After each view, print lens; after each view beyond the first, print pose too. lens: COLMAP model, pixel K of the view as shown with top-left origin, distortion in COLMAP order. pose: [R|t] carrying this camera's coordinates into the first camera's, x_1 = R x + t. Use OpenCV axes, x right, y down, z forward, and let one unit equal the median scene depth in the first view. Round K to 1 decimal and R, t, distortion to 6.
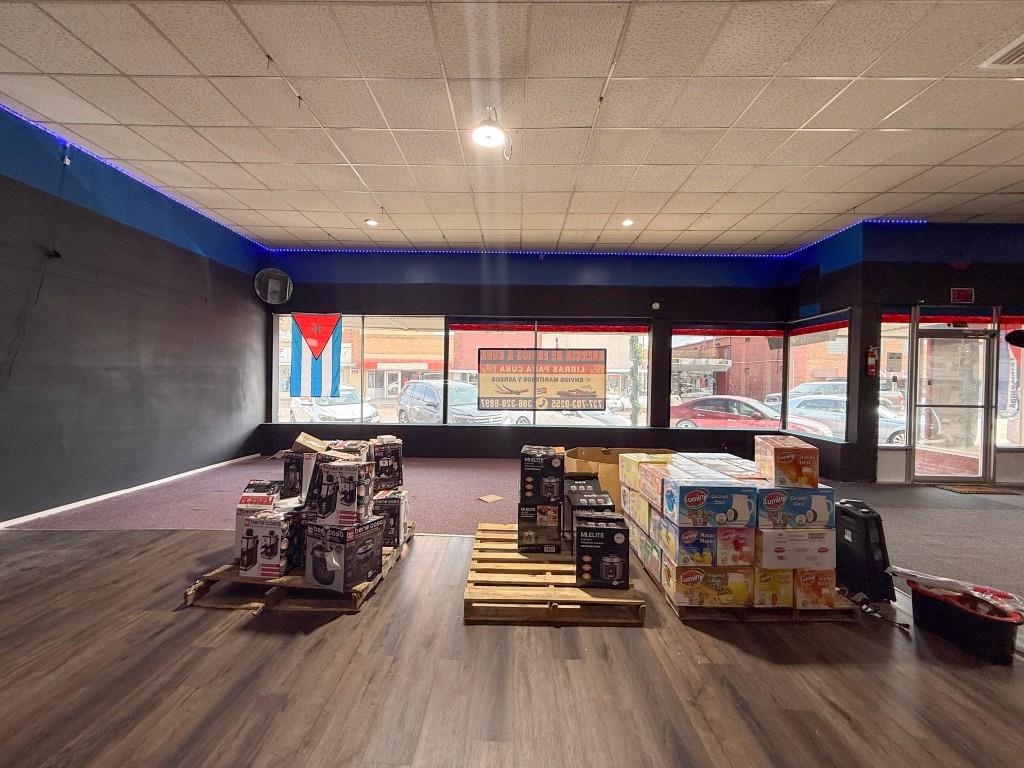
lens RADIAL K [[406.8, 0, 508.3], [0, 406.8, 383.2], [0, 0, 1]] dist [-0.003810, 0.000865]
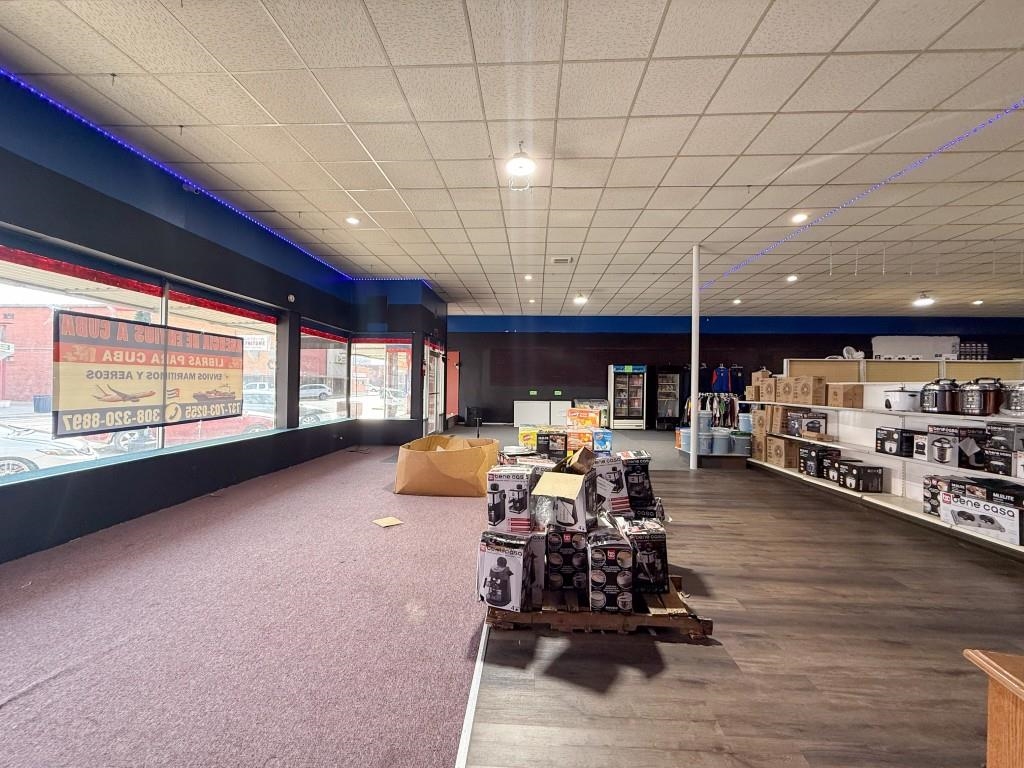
lens RADIAL K [[406.8, 0, 513.1], [0, 406.8, 385.3], [0, 0, 1]] dist [-0.003810, 0.000865]
pose [[0.033907, -0.013415, 0.999335, -0.537633], [-0.007878, 0.999875, 0.013690, -0.007247], [-0.999394, -0.008337, 0.033797, 0.444634]]
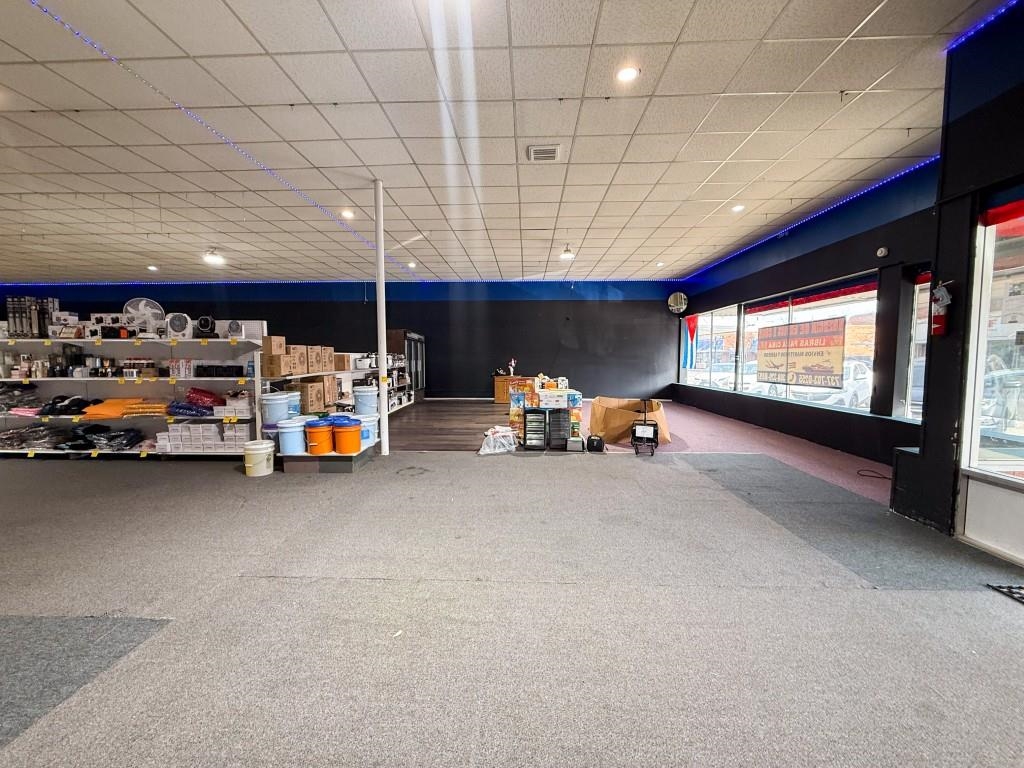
lens RADIAL K [[406.8, 0, 510.9], [0, 406.8, 383.6], [0, 0, 1]] dist [-0.003810, 0.000865]
pose [[-0.014197, 0.051439, -0.998575, 1.094251], [-0.003465, 0.998667, 0.051493, 0.014376], [0.999893, 0.004191, -0.014000, 0.321154]]
